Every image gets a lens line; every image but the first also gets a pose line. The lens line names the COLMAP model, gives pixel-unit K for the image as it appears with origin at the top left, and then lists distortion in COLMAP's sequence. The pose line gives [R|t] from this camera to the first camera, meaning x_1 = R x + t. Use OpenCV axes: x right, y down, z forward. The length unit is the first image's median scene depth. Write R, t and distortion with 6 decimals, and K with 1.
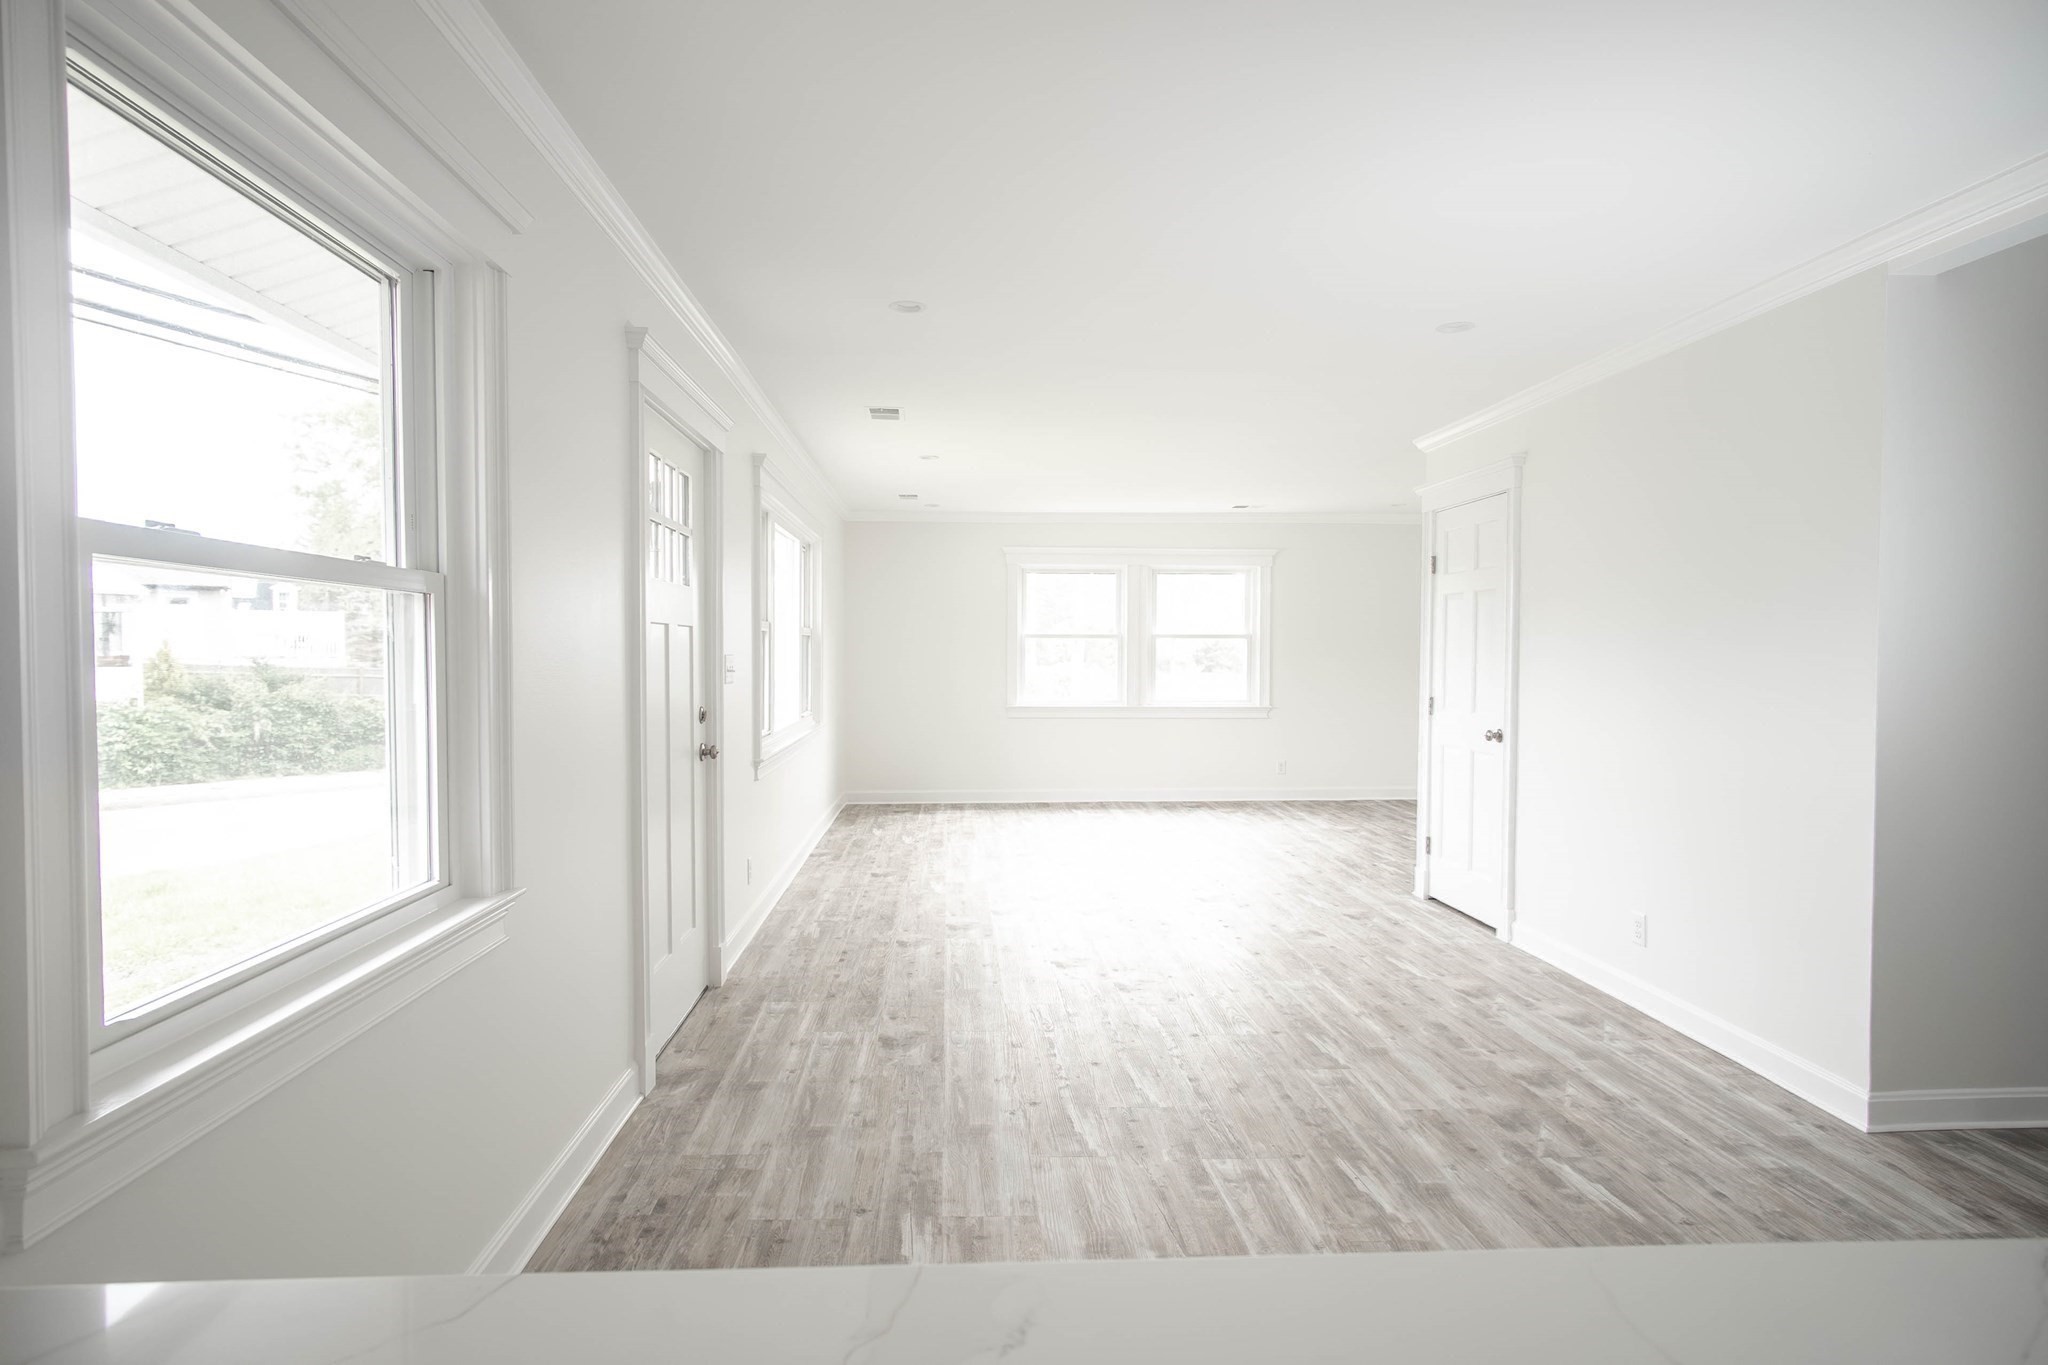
lens RADIAL K [[1087.5, 0, 1030.0], [0, 1087.5, 696.2], [0, 0, 1]] dist [-0.003575, 0.003681]
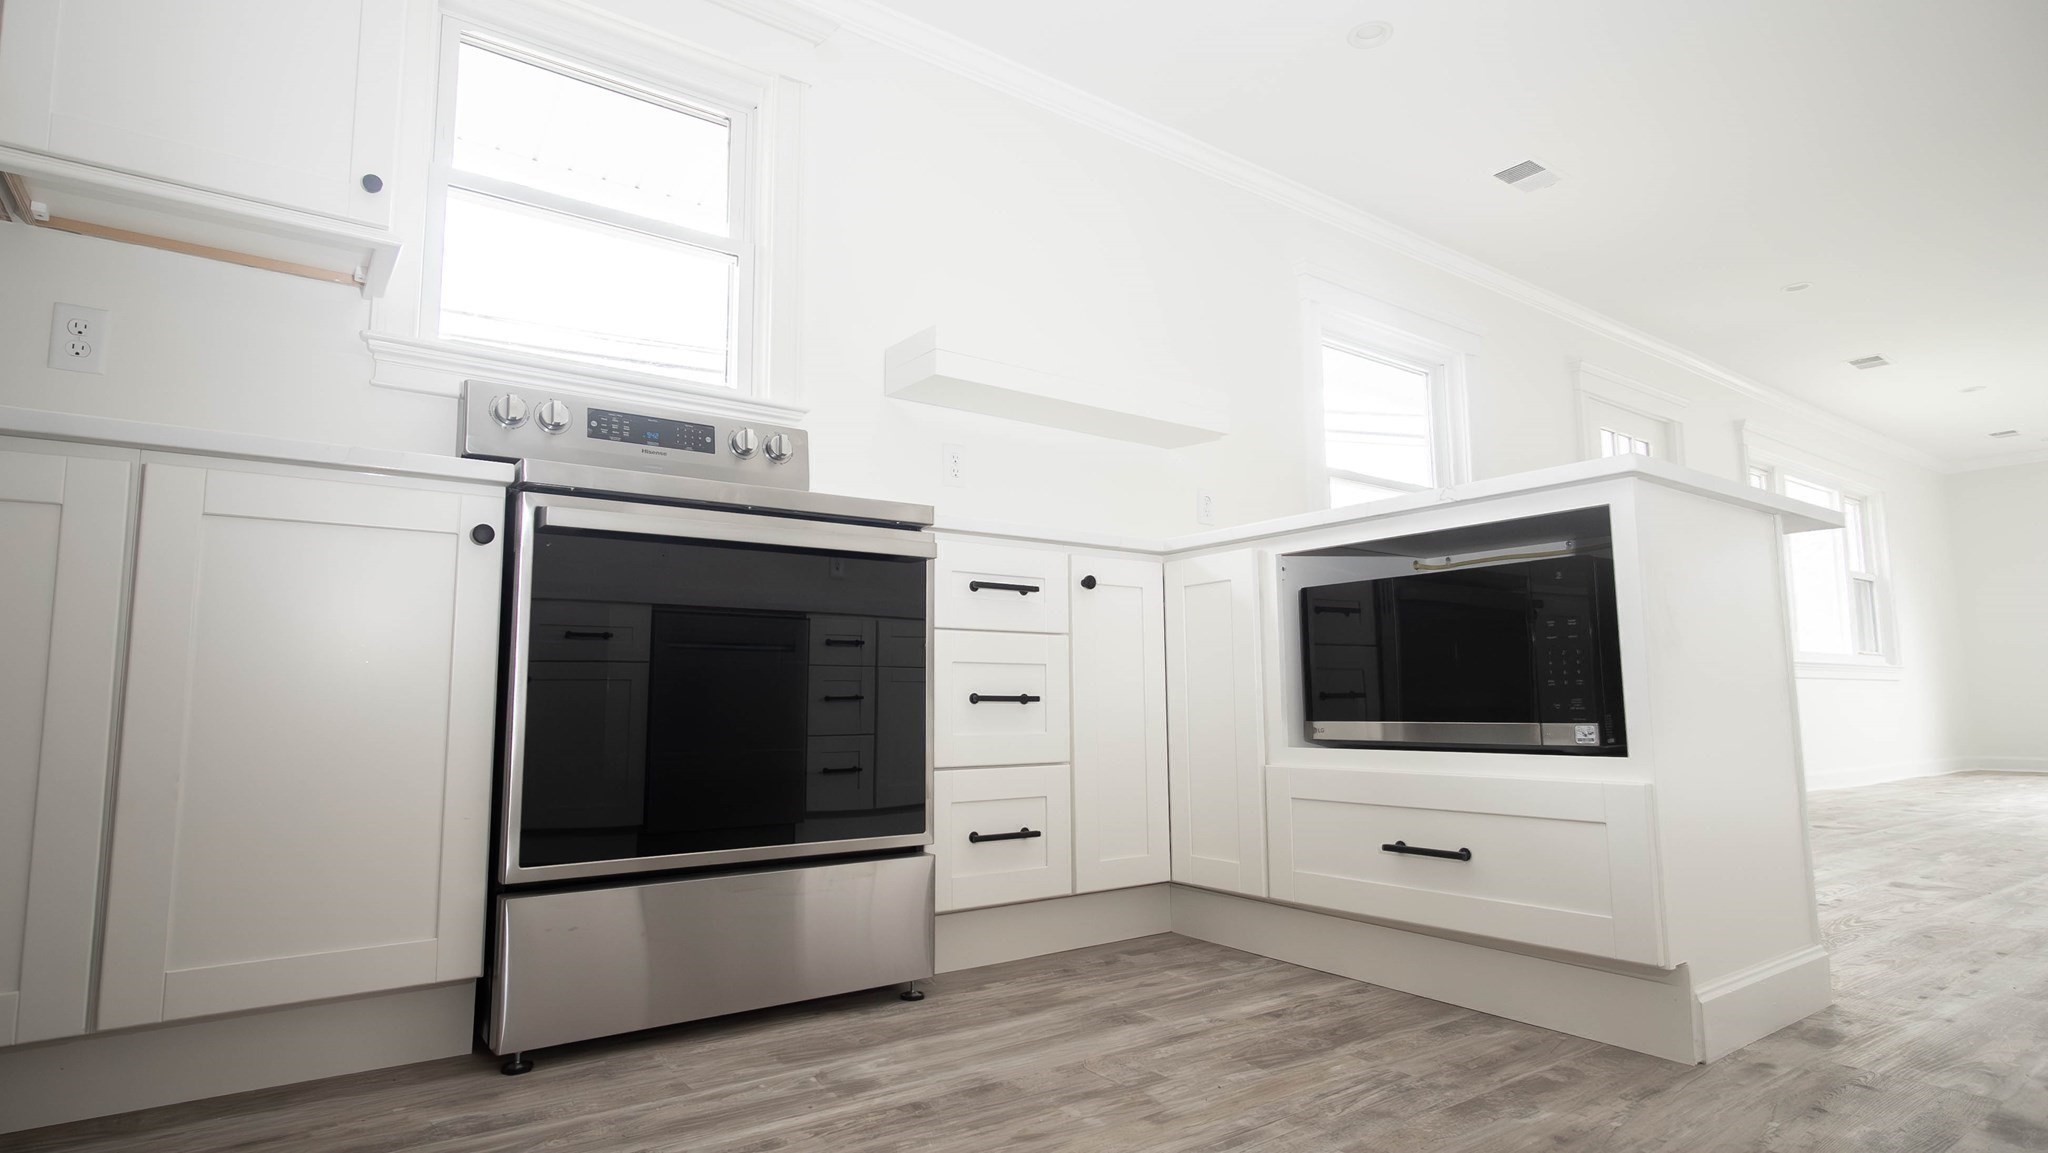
lens RADIAL K [[1068.8, 0, 1014.7], [0, 1068.8, 577.1], [0, 0, 1]] dist [-0.007740, 0.004284]
pose [[0.532953, -0.112687, -0.838608, 0.189975], [-0.023763, 0.988708, -0.147959, 0.096766], [0.845811, 0.098783, 0.524257, -0.213807]]
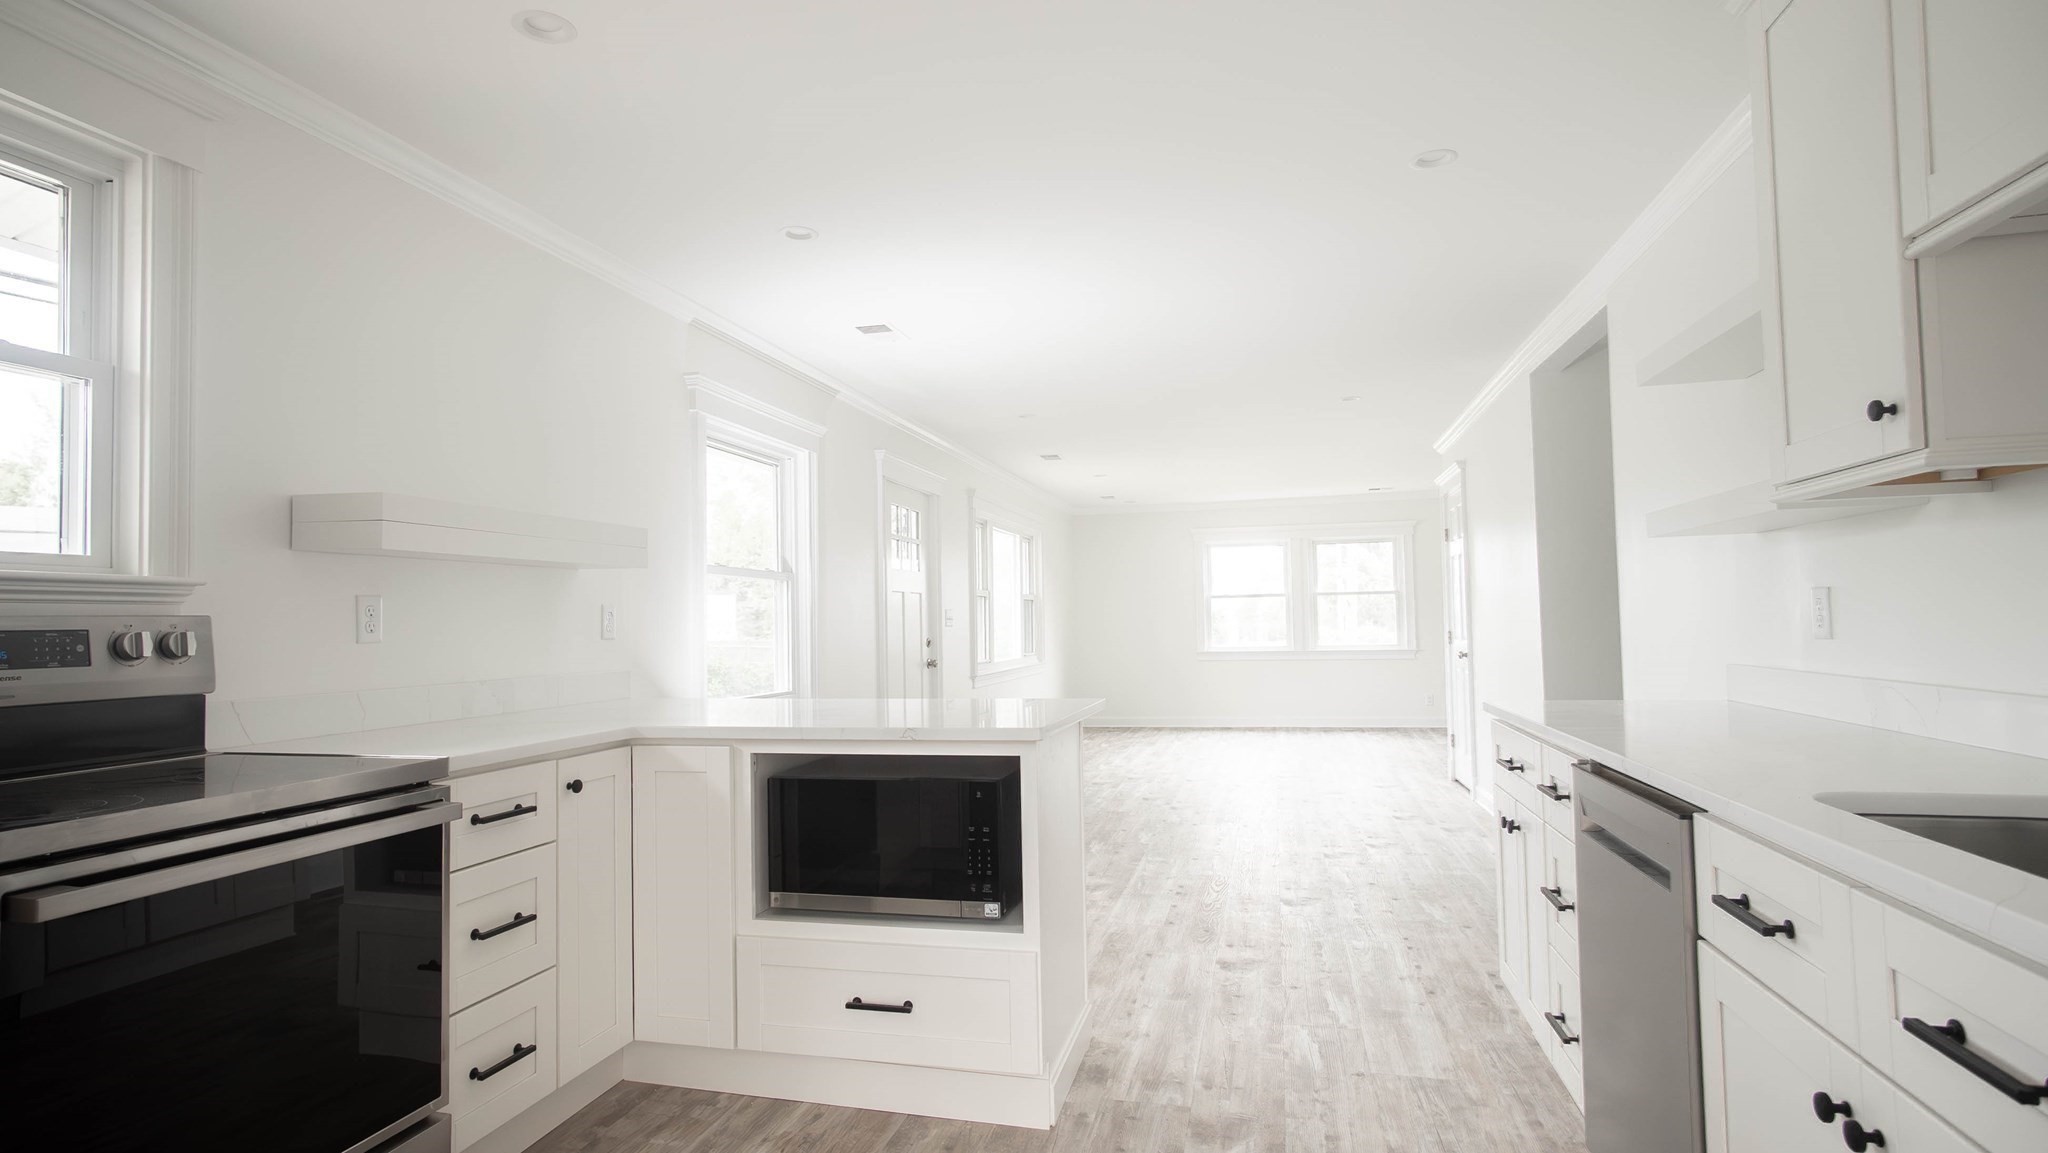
lens RADIAL K [[1068.8, 0, 1022.8], [0, 1068.8, 578.7], [0, 0, 1]] dist [-0.007740, 0.004284]
pose [[0.955418, -0.031906, -0.293529, 0.169535], [0.008431, 0.996687, -0.080895, 0.026038], [0.295137, 0.074814, 0.952521, -0.293846]]
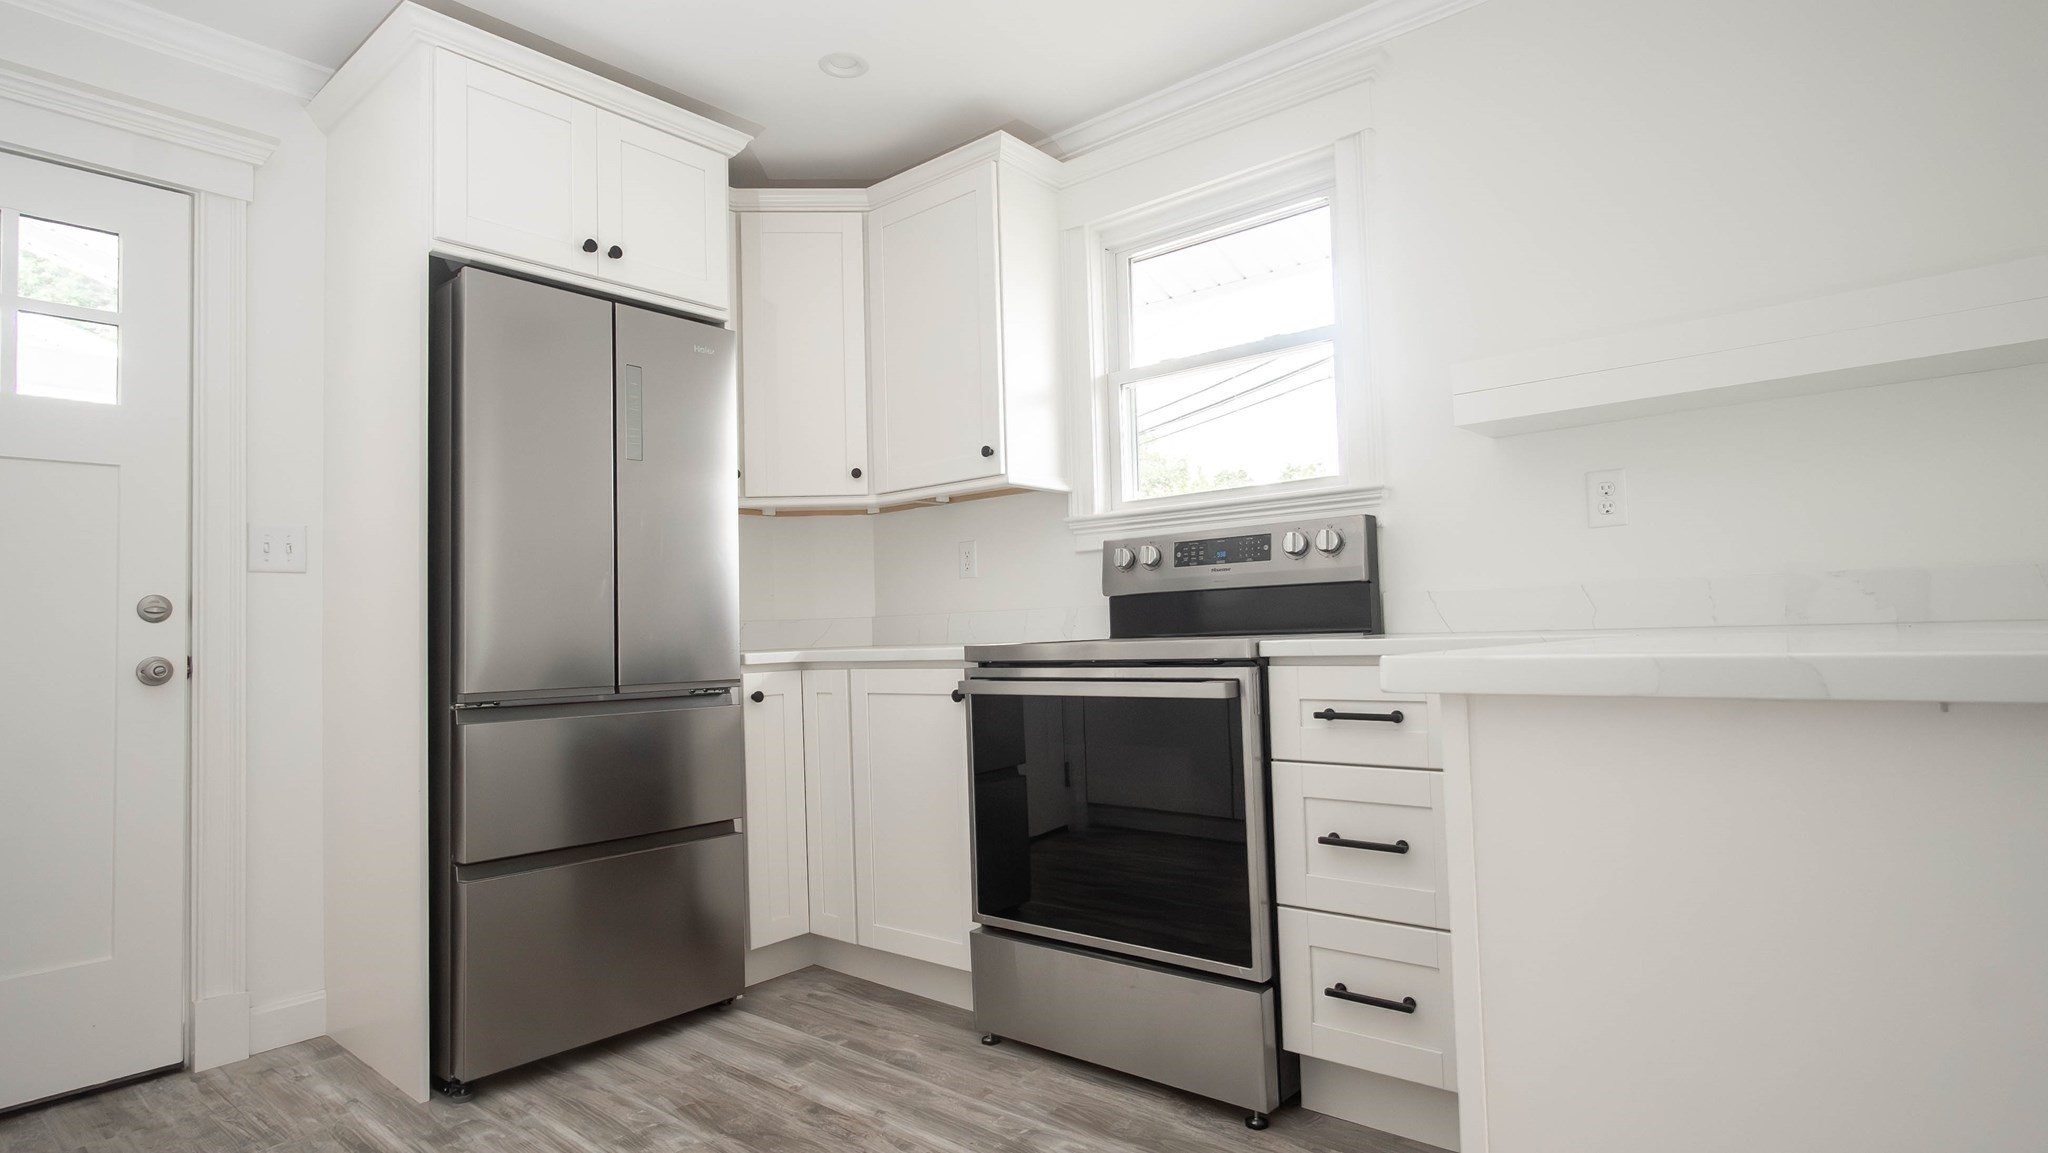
lens RADIAL K [[1068.8, 0, 1007.5], [0, 1068.8, 574.1], [0, 0, 1]] dist [-0.007740, 0.004284]
pose [[-0.702991, -0.026106, -0.710719, 0.185327], [-0.005778, 0.999503, -0.030998, 0.038508], [0.711175, -0.017685, -0.702792, 0.025931]]
